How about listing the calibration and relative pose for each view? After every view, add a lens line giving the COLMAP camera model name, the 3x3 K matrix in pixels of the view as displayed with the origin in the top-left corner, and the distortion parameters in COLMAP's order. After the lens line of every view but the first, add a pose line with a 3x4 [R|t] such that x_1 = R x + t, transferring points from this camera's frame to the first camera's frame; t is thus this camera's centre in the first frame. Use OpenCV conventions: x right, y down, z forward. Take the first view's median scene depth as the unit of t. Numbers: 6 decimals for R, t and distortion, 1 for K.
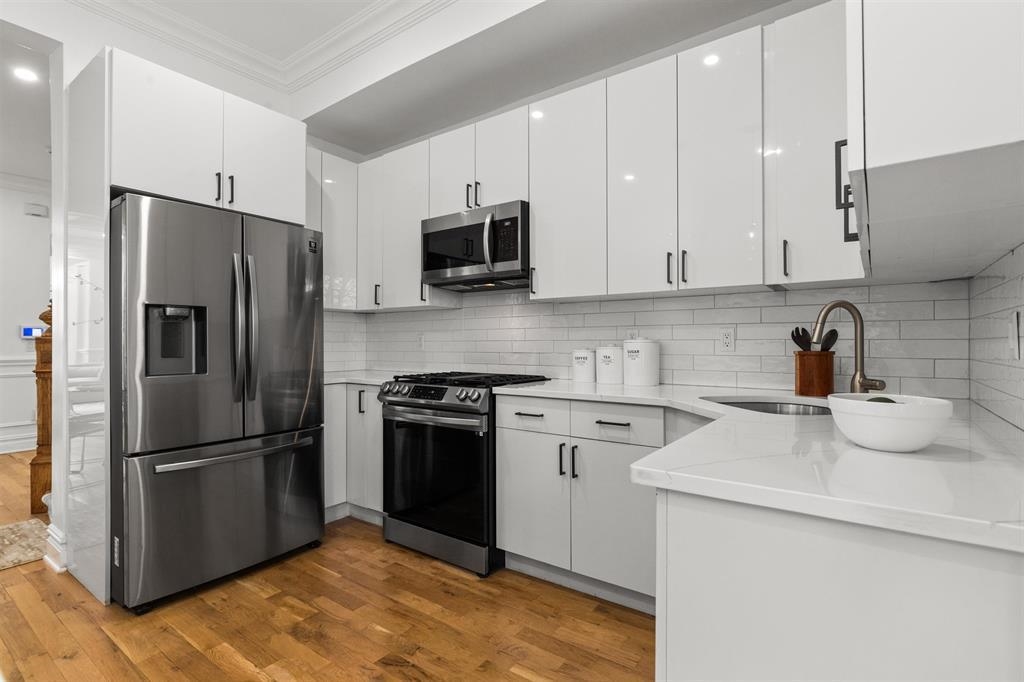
lens RADIAL K [[481.8, 0, 519.3], [0, 481.8, 342.0], [0, 0, 1]] dist [-0.002228, -0.000770]
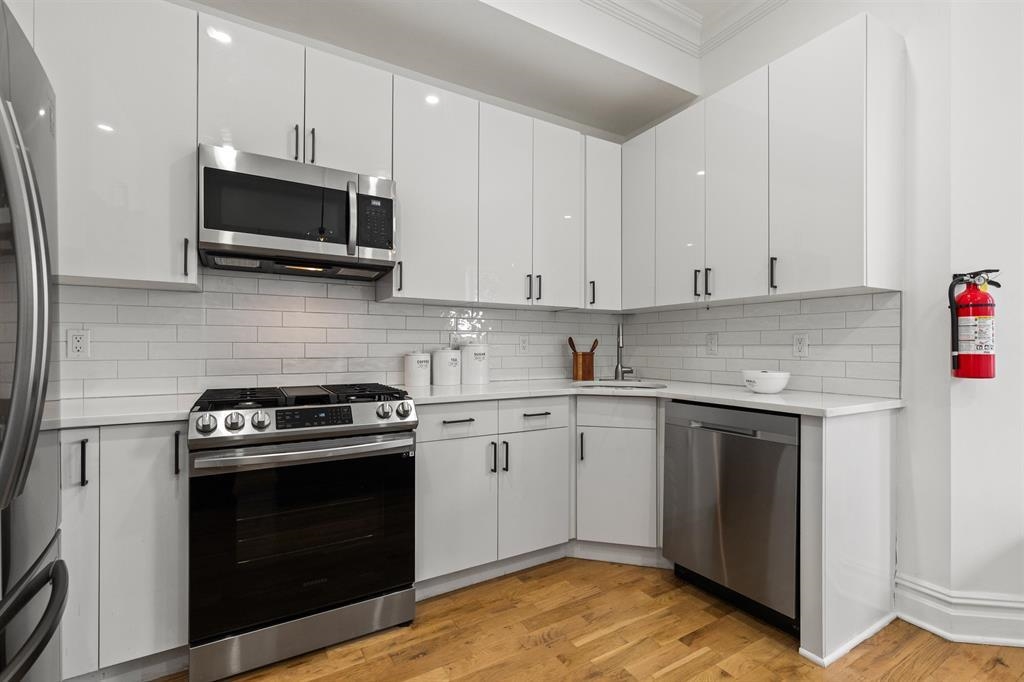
lens RADIAL K [[460.0, 0, 514.7], [0, 460.0, 349.1], [0, 0, 1]] dist [0.008082, -0.001820]
pose [[0.402625, -0.002682, 0.915361, -0.734718], [-0.006179, 0.999965, 0.005648, 0.001863], [-0.915344, -0.007930, 0.402595, 0.507498]]
